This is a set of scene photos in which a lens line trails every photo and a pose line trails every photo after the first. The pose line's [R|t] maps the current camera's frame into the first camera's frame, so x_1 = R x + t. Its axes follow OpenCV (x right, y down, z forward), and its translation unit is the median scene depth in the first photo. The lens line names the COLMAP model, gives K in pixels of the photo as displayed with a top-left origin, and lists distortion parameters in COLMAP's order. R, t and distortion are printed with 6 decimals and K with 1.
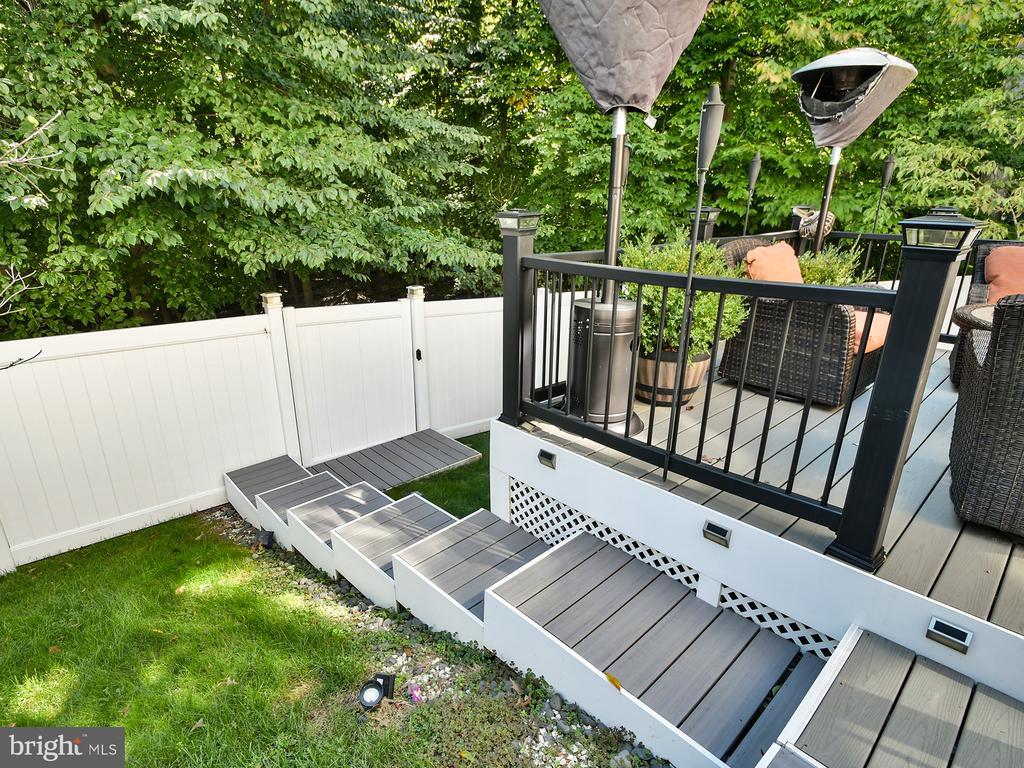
lens RADIAL K [[538.5, 0, 488.0], [0, 538.5, 385.9], [0, 0, 1]] dist [0.028584, -0.022931]
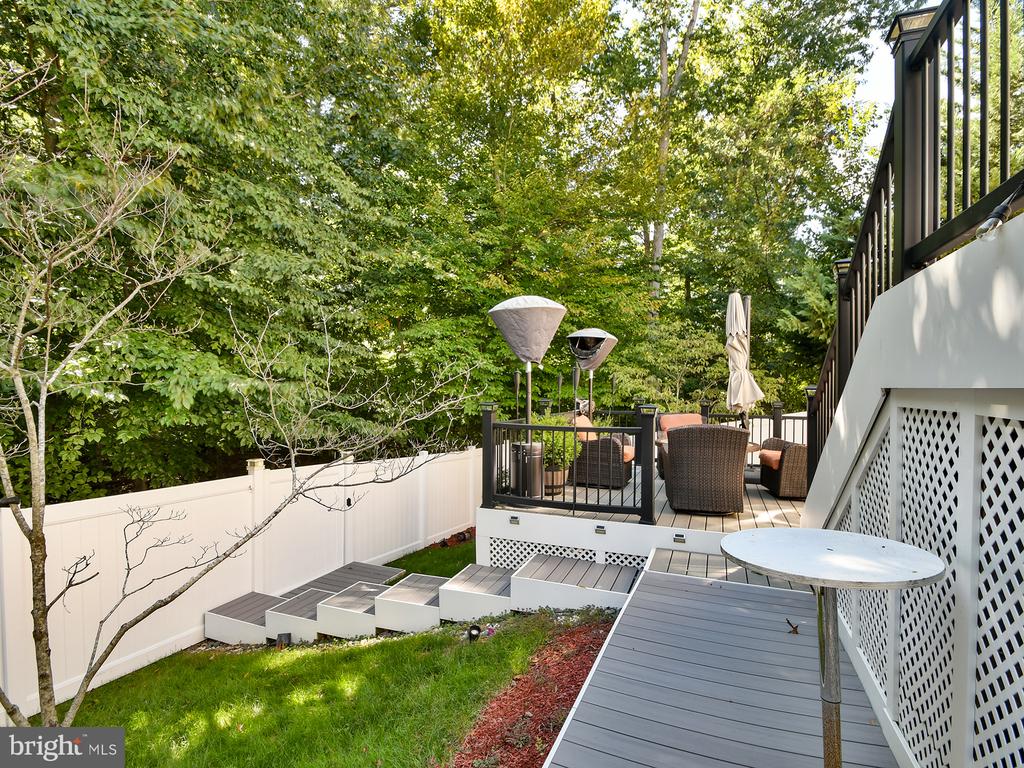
lens RADIAL K [[505.2, 0, 517.3], [0, 505.2, 381.7], [0, 0, 1]] dist [0.025649, -0.029371]
pose [[0.897195, 0.012980, 0.441443, -0.574004], [0.135086, 0.943594, -0.302296, 0.176409], [-0.420467, 0.330851, 0.844835, -0.610767]]
